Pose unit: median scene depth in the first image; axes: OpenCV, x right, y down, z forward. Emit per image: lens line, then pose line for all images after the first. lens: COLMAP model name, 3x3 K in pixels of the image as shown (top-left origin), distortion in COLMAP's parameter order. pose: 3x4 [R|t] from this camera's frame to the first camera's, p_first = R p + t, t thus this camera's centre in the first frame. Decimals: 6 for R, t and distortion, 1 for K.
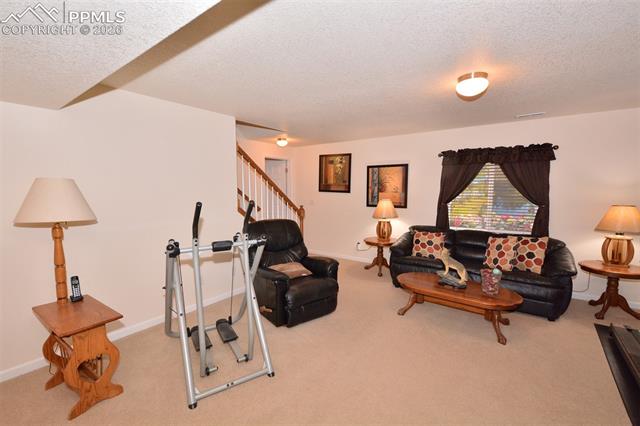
lens RADIAL K [[281.0, 0, 319.3], [0, 281.0, 219.6], [0, 0, 1]] dist [0.004198, -0.000014]
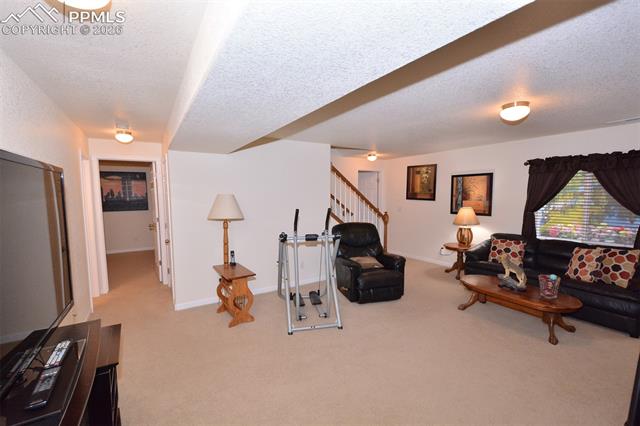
lens RADIAL K [[281.0, 0, 321.6], [0, 281.0, 215.1], [0, 0, 1]] dist [0.004198, -0.000014]
pose [[0.934443, 0.021534, -0.355461, 0.160301], [-0.034139, 0.998990, -0.029225, 0.010662], [0.354473, 0.039444, 0.934234, -0.272698]]
